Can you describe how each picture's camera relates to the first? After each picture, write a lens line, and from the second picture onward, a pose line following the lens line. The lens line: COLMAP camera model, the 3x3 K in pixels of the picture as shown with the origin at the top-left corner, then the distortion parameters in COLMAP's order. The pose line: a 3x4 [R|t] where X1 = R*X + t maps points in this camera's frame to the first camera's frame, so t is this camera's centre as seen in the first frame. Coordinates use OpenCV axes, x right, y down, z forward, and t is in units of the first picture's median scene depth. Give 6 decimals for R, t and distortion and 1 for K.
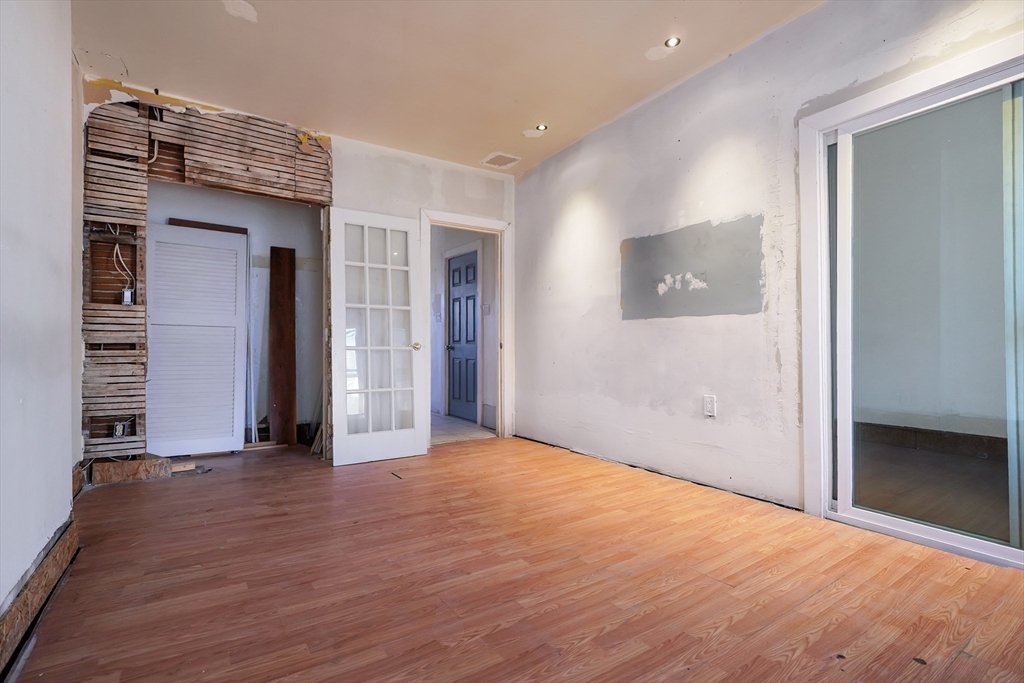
lens RADIAL K [[489.6, 0, 540.2], [0, 489.6, 359.1], [0, 0, 1]] dist [-0.010899, 0.010811]
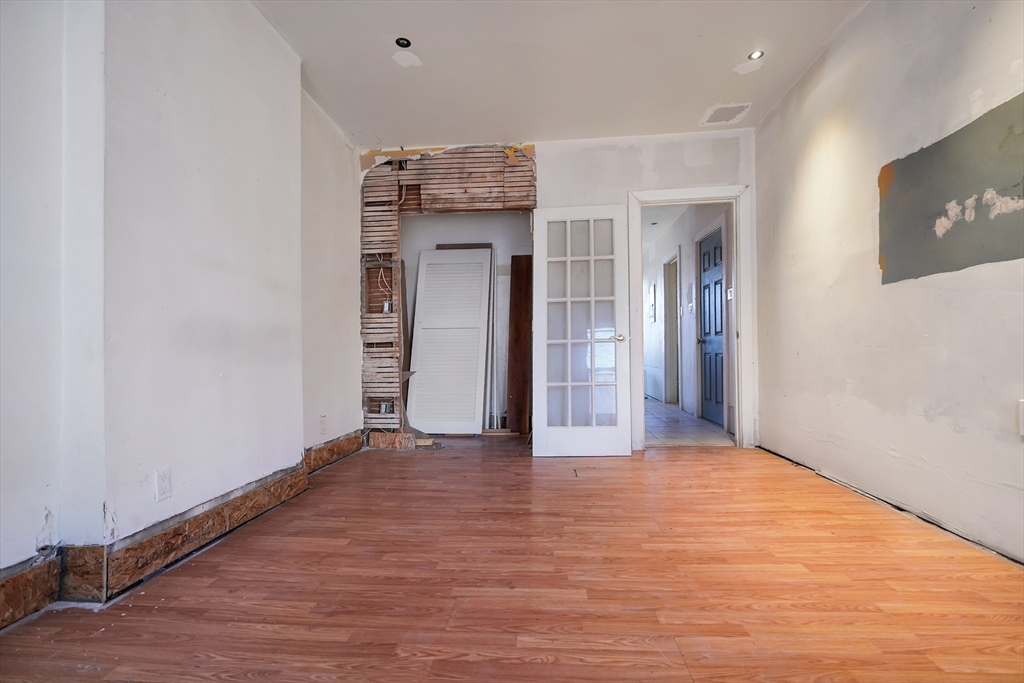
lens RADIAL K [[493.9, 0, 512.0], [0, 493.9, 341.5], [0, 0, 1]] dist [-0.015233, 0.015955]
pose [[0.763888, -0.036692, -0.644305, 0.252705], [0.010370, 0.998951, -0.044594, 0.026492], [0.645266, 0.027383, 0.763467, 0.192451]]
